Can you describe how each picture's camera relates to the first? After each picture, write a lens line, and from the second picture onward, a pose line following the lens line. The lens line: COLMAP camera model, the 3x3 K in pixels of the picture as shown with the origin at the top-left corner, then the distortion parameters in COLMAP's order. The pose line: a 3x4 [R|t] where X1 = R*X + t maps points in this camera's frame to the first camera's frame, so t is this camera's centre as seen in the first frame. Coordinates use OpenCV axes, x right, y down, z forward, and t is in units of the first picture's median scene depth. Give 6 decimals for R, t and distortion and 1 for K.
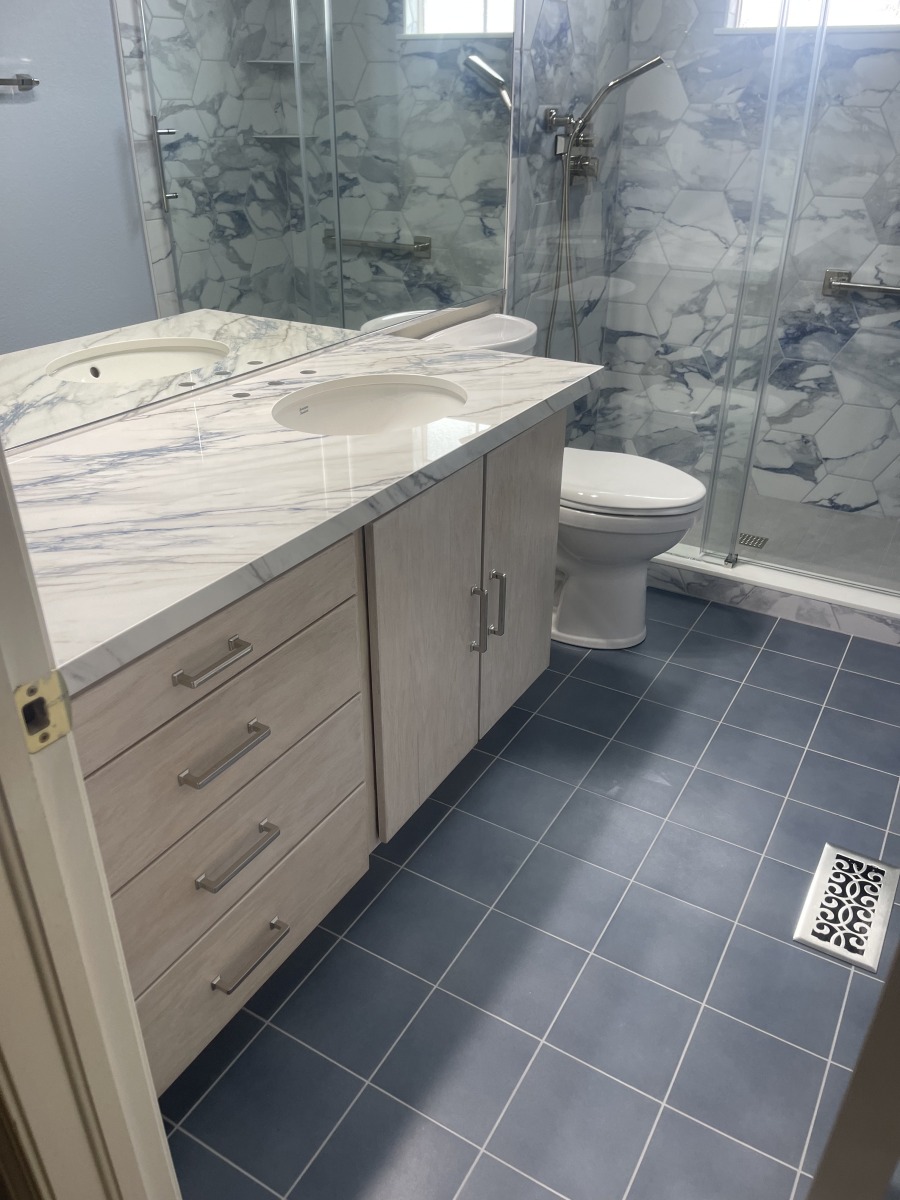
lens RADIAL K [[902.1, 0, 447.9], [0, 902.1, 605.7], [0, 0, 1]] dist [0.060666, -0.077390]
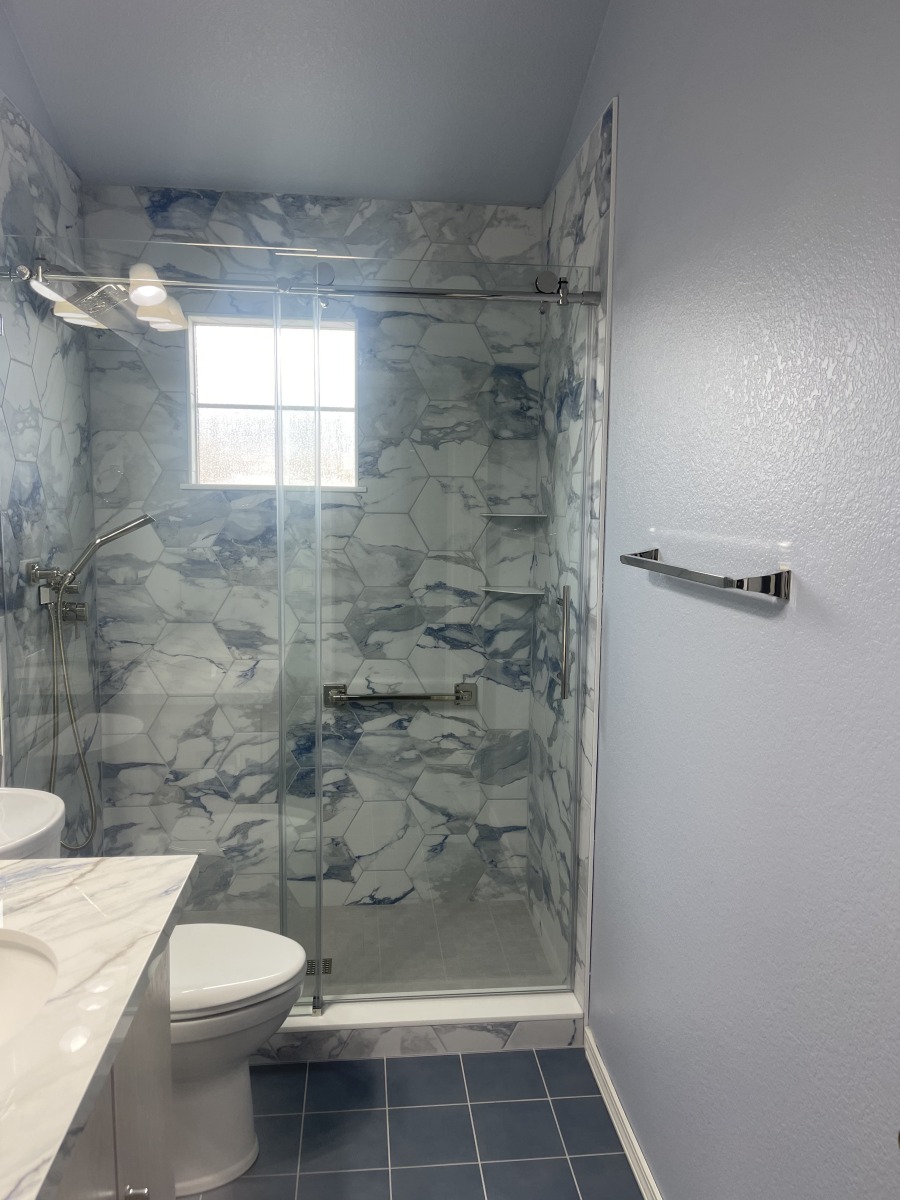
lens RADIAL K [[902.1, 0, 438.4], [0, 902.1, 611.9], [0, 0, 1]] dist [0.060666, -0.077390]
pose [[0.812469, -0.066621, 0.579185, -0.077426], [0.279005, 0.916732, -0.285935, -0.107082], [-0.511908, 0.393909, 0.763404, 0.096629]]
